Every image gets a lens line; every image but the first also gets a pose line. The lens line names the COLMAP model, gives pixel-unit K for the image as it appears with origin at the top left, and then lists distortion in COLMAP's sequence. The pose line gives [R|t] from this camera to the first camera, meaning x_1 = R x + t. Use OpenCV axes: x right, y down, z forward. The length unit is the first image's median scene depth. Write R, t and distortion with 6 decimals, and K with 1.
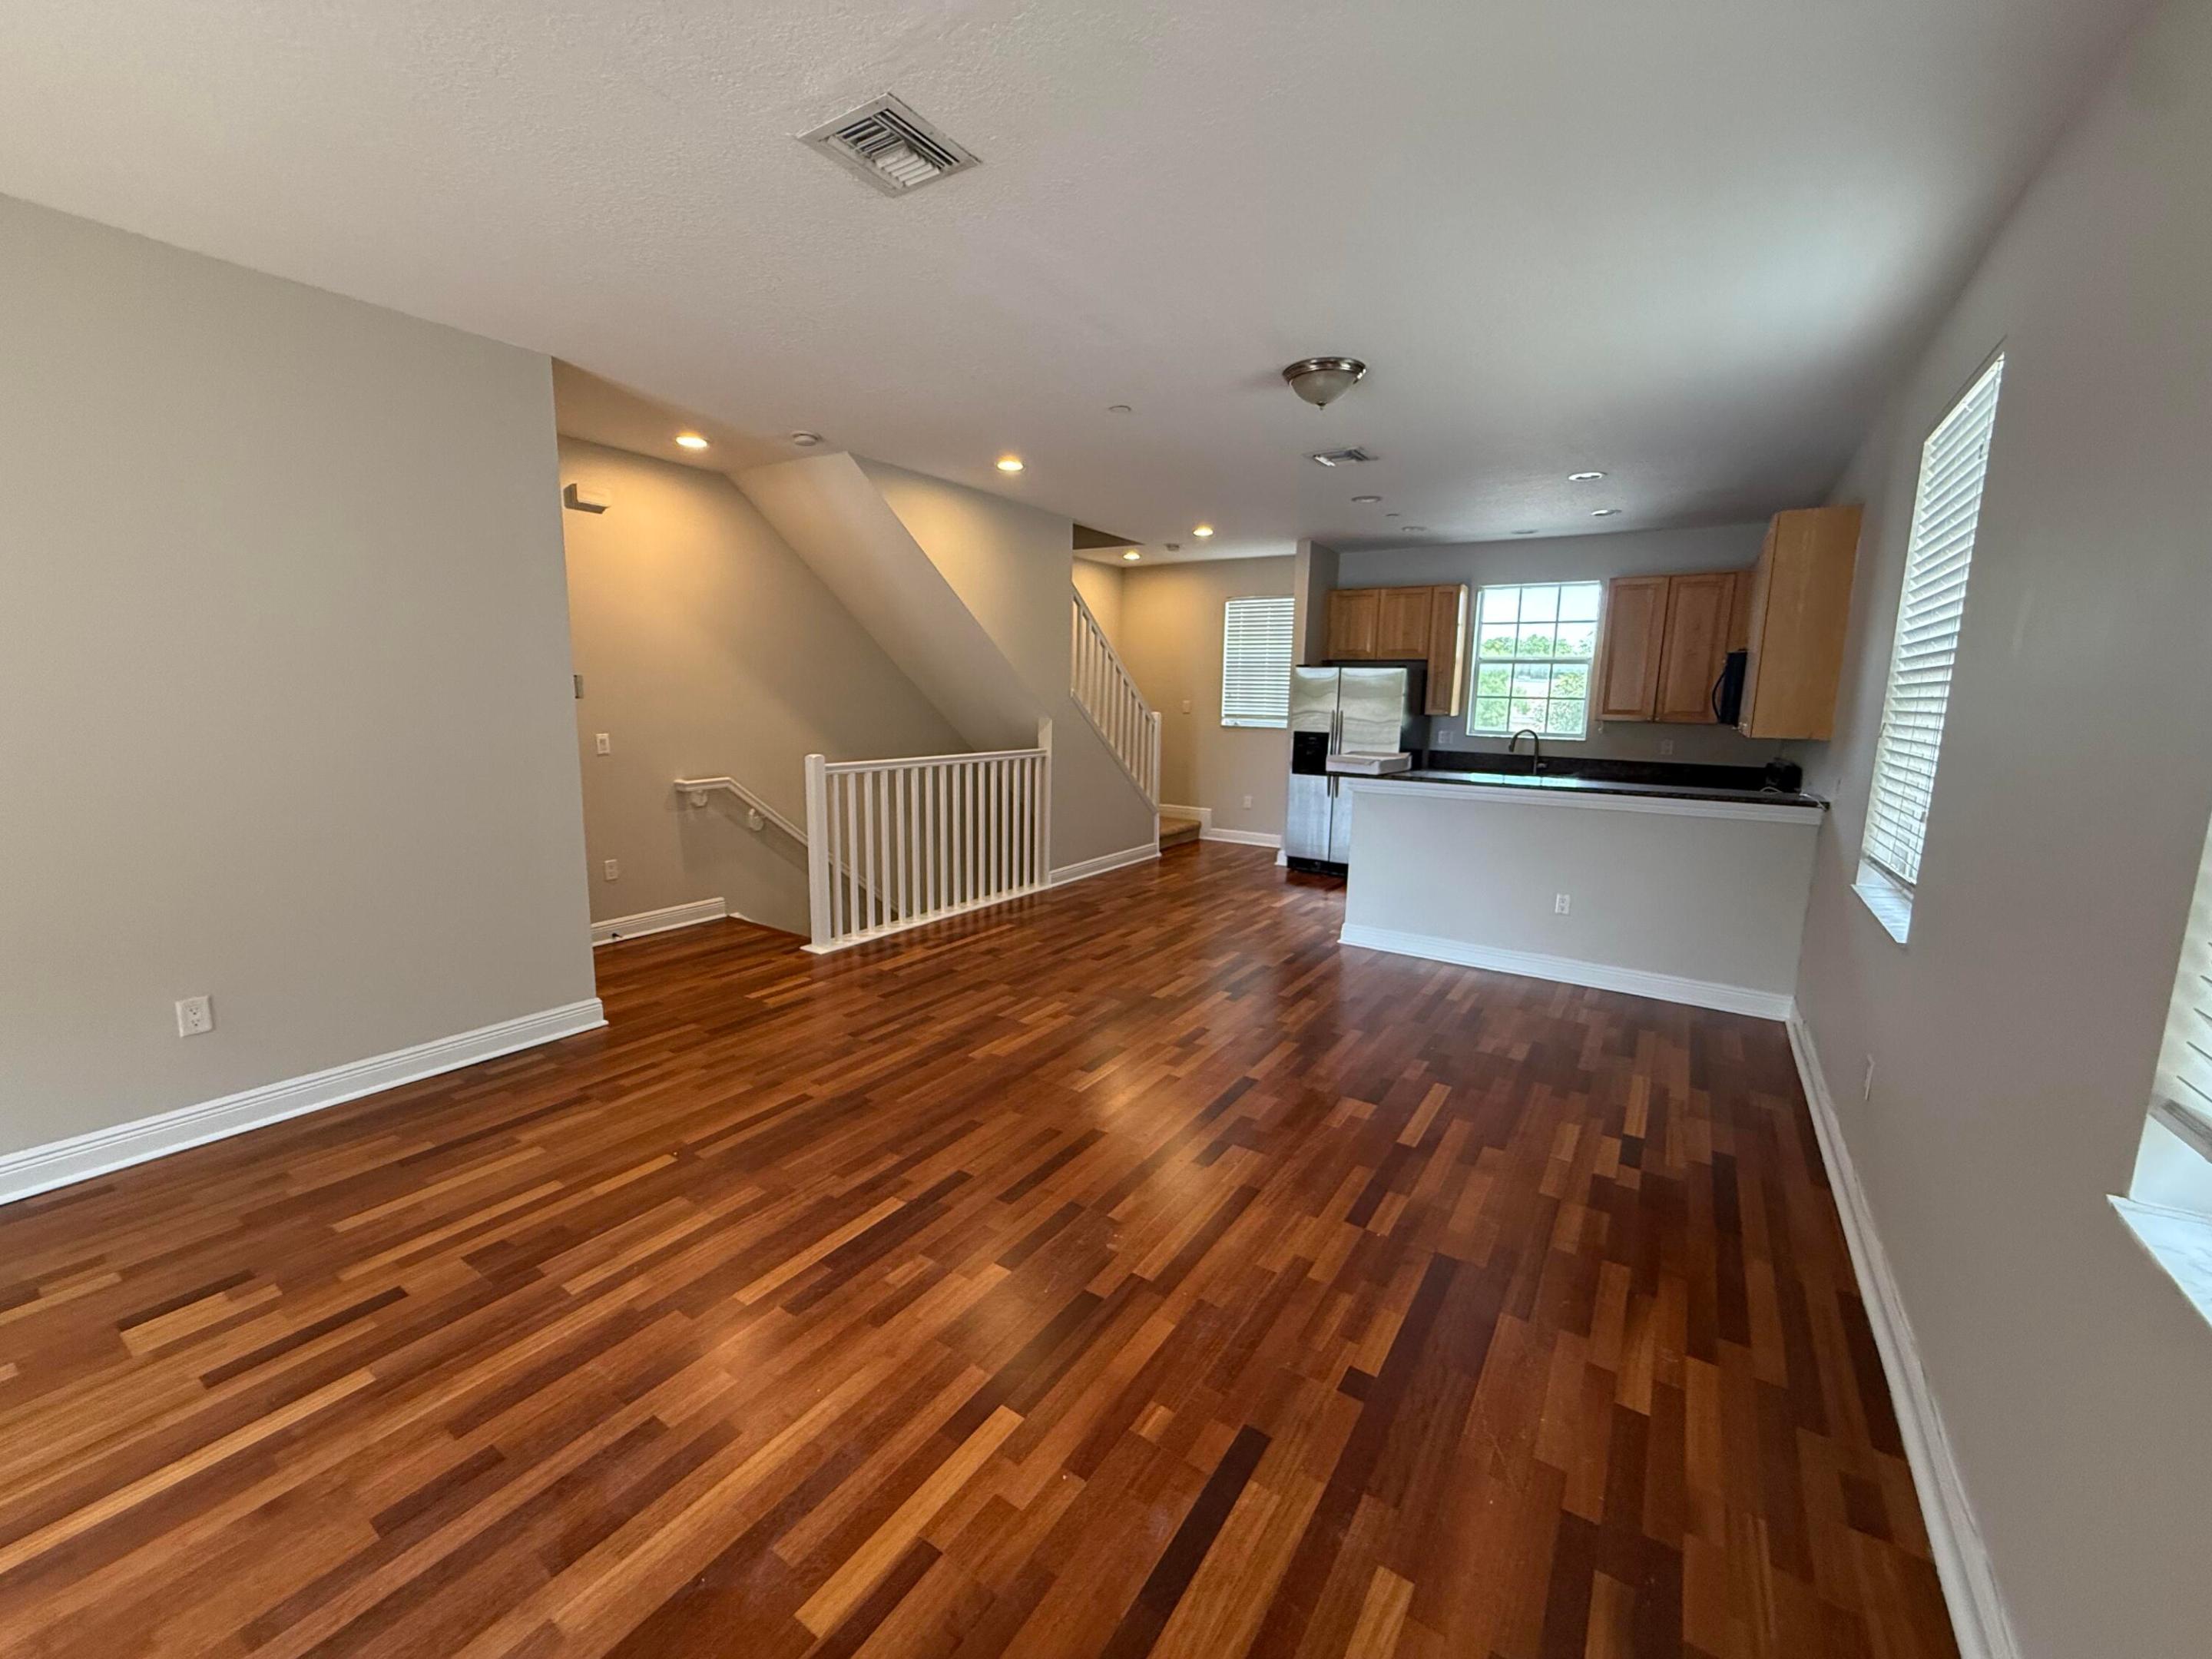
lens RADIAL K [[875.9, 0, 1106.0], [0, 875.9, 829.5], [0, 0, 1]] dist [0.001938, 0.000130]
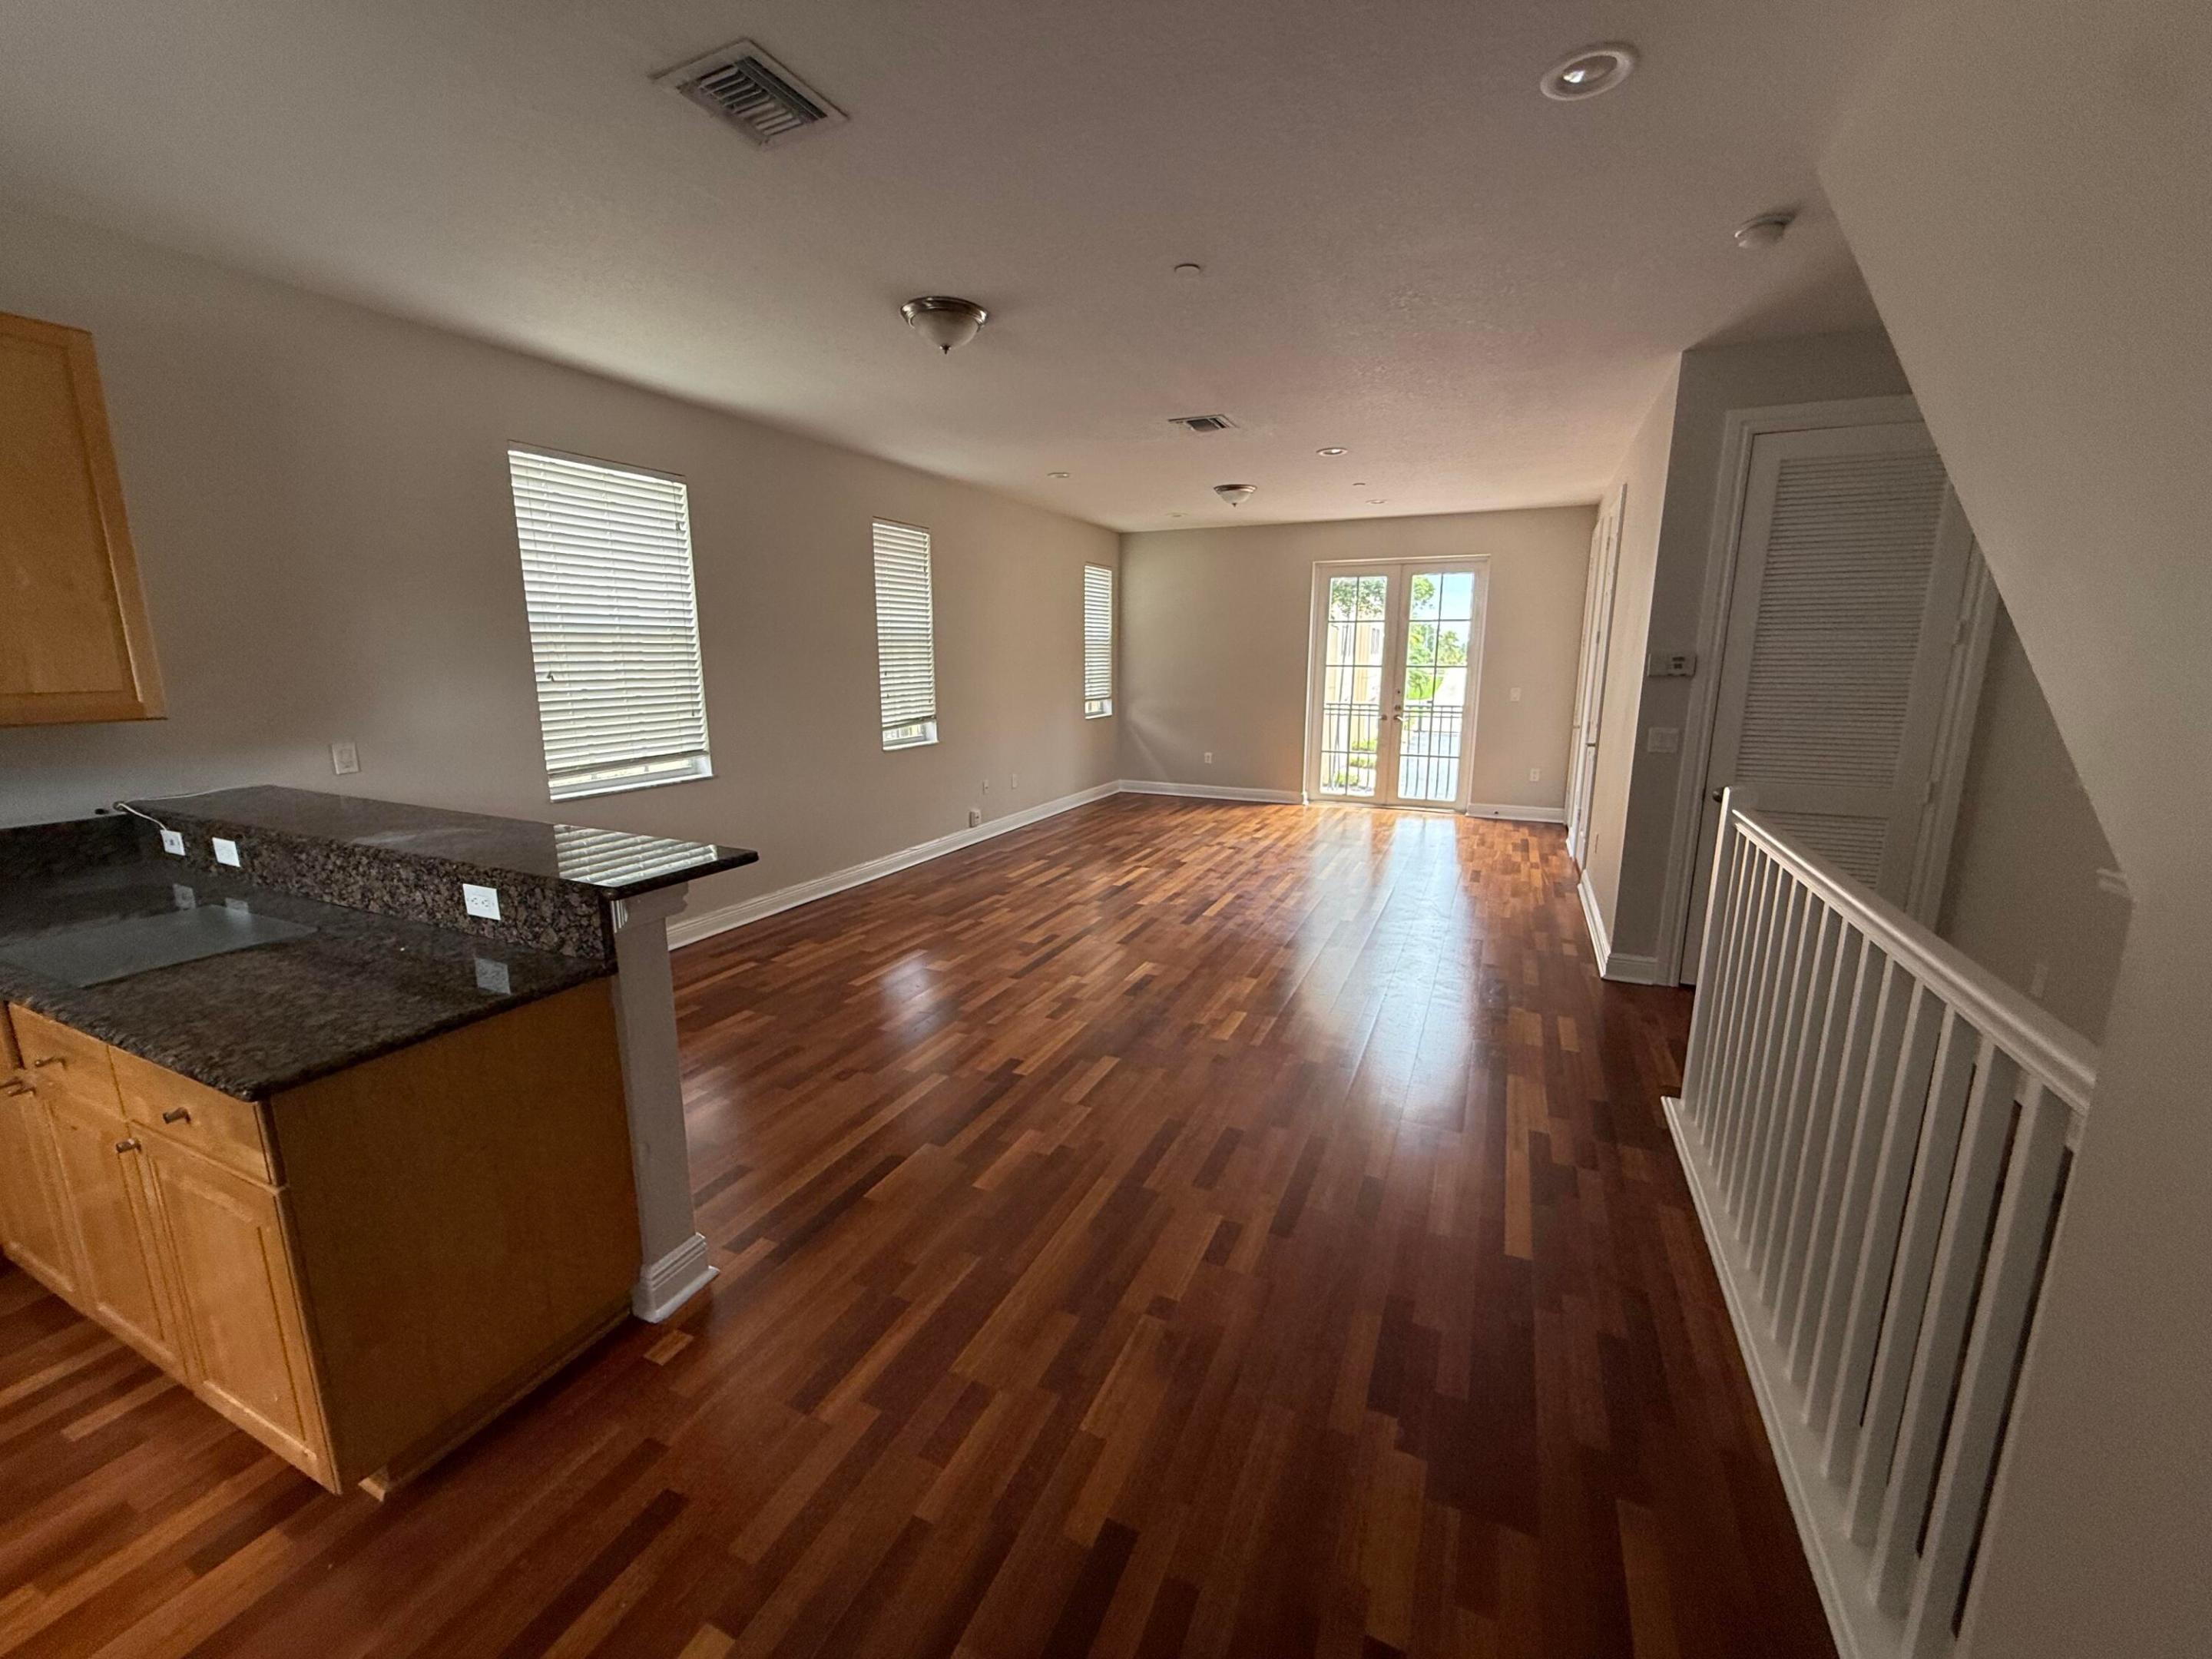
lens RADIAL K [[875.9, 0, 1106.0], [0, 875.9, 829.5], [0, 0, 1]] dist [0.001938, 0.000130]
pose [[-0.987477, 0.012265, -0.157287, 0.223859], [-0.043950, 0.936120, 0.348924, -0.329774], [0.151519, 0.351468, -0.923857, 2.024270]]
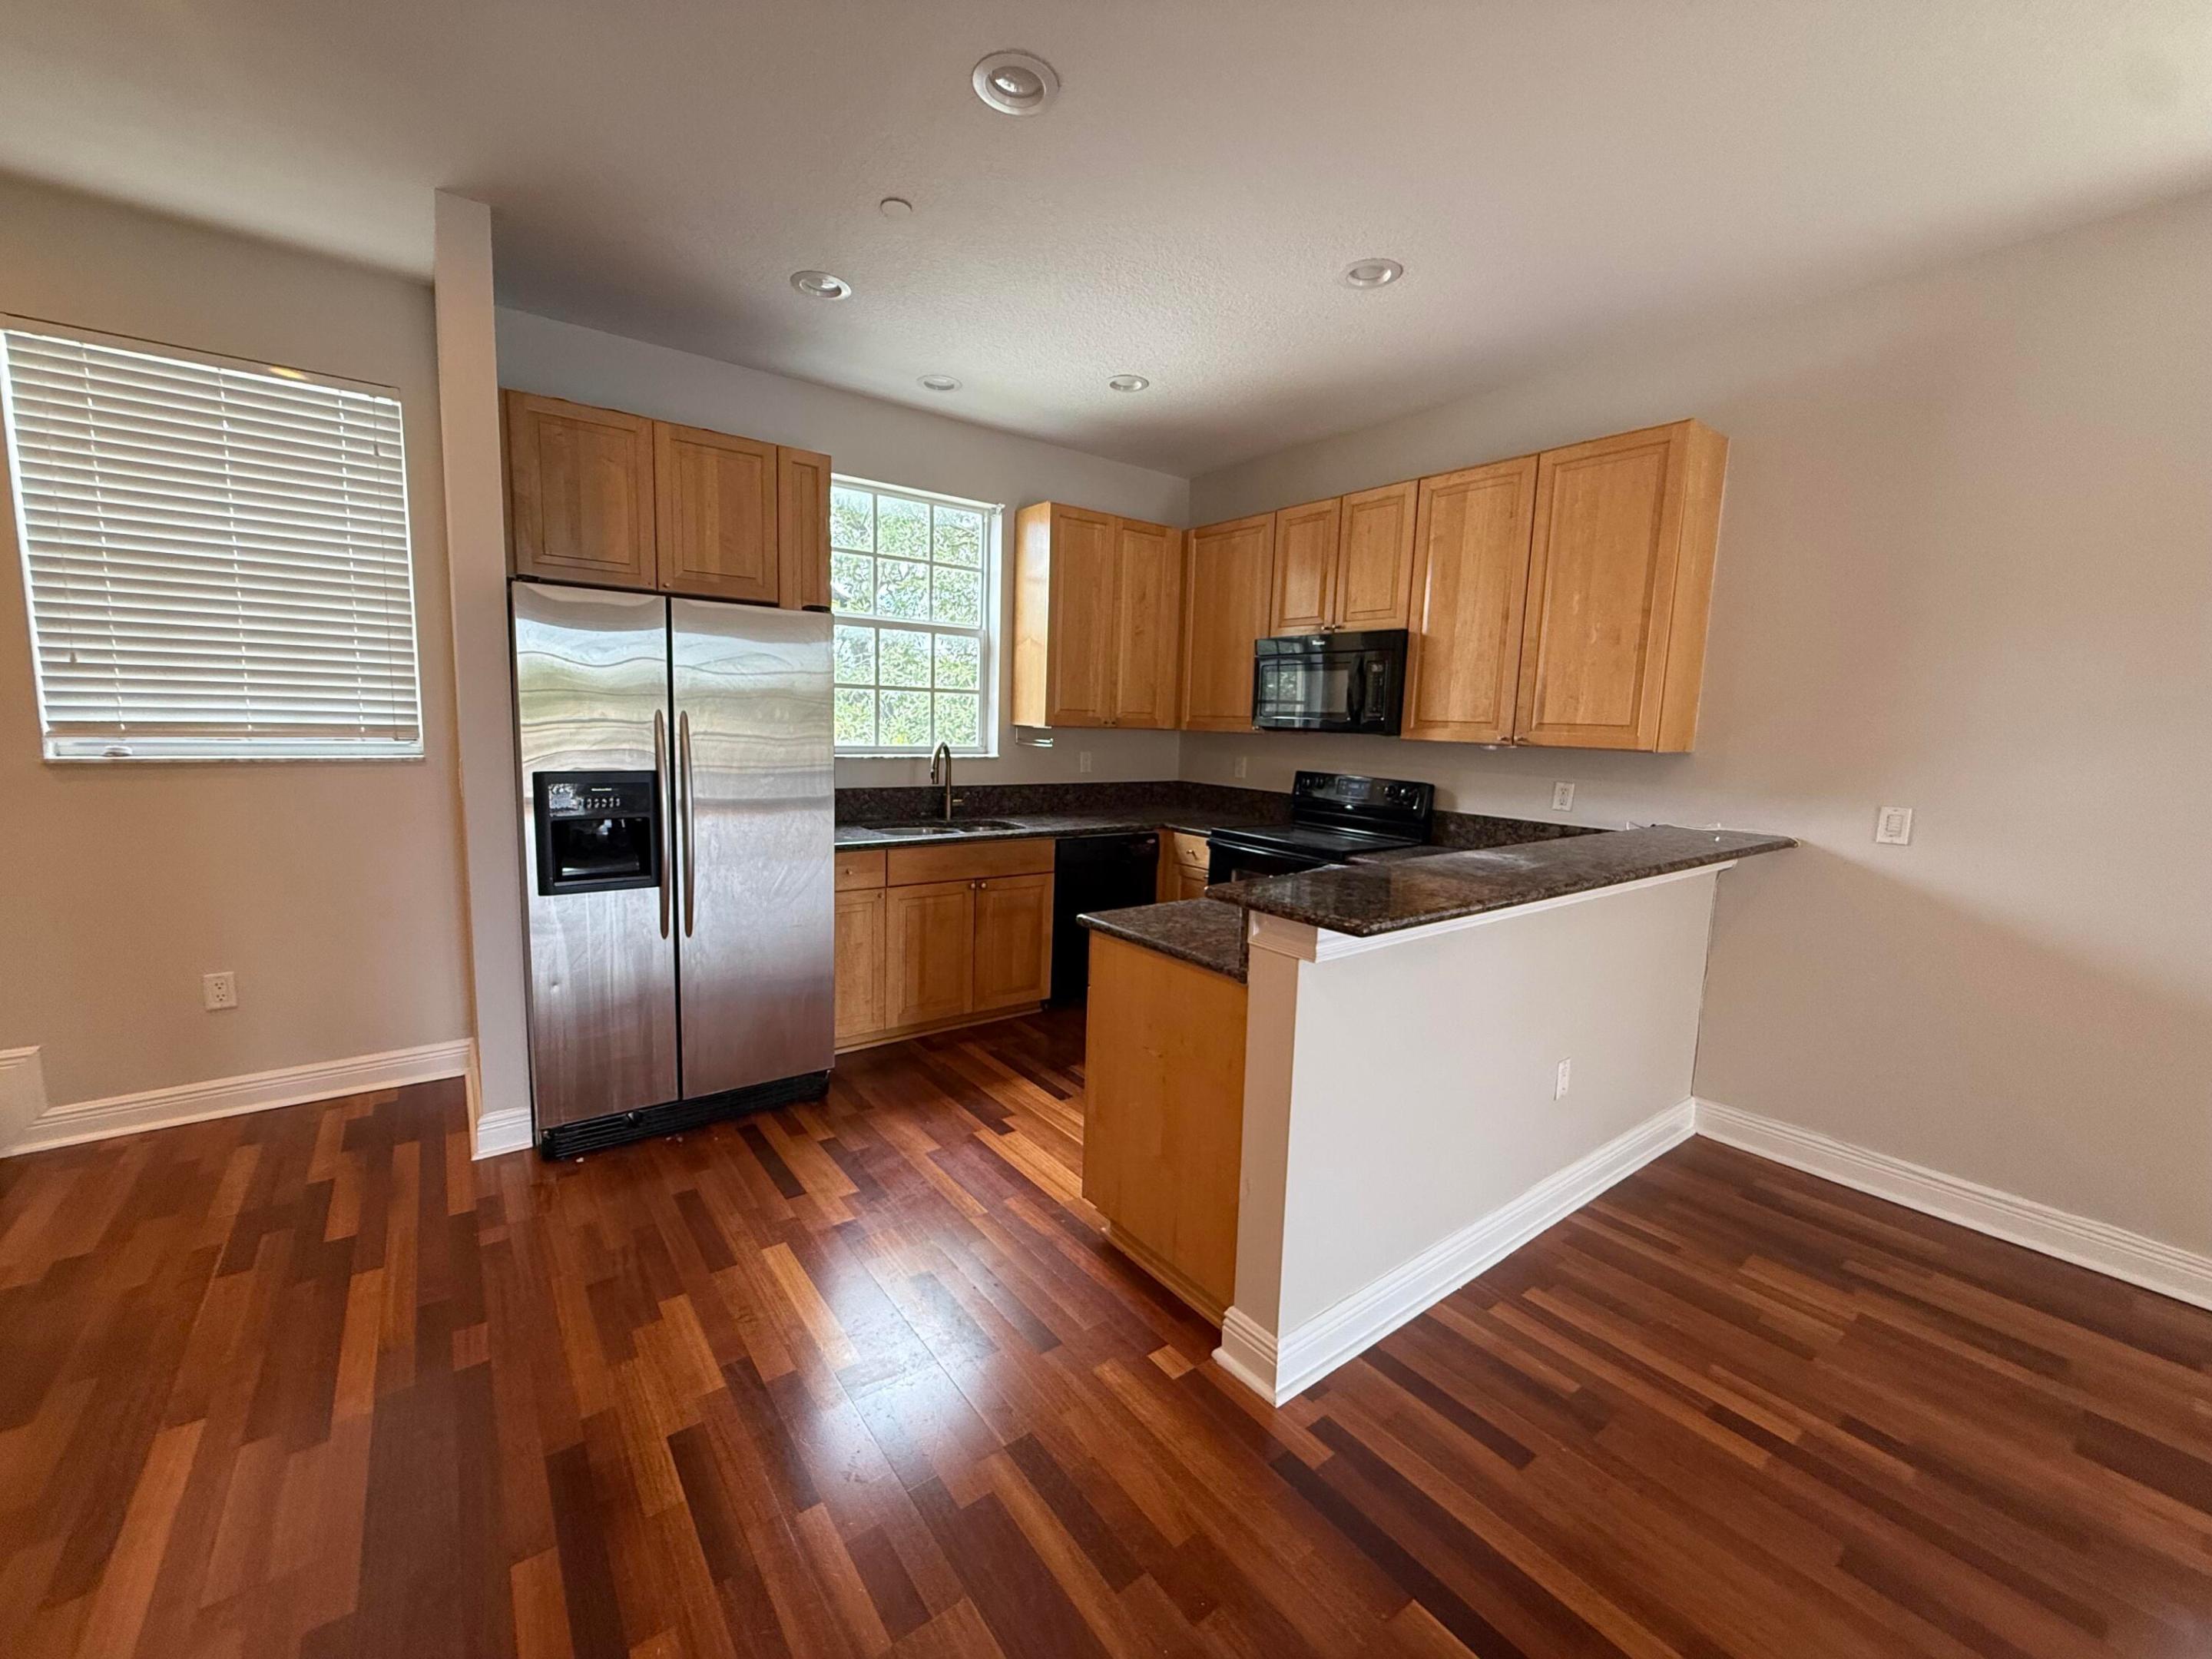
lens RADIAL K [[875.9, 0, 1106.0], [0, 875.9, 829.5], [0, 0, 1]] dist [0.001938, 0.000130]
pose [[0.333446, -0.128829, 0.933926, -0.064251], [0.123863, 0.988019, 0.092067, -0.195868], [-0.934597, 0.084980, 0.345408, 1.406364]]
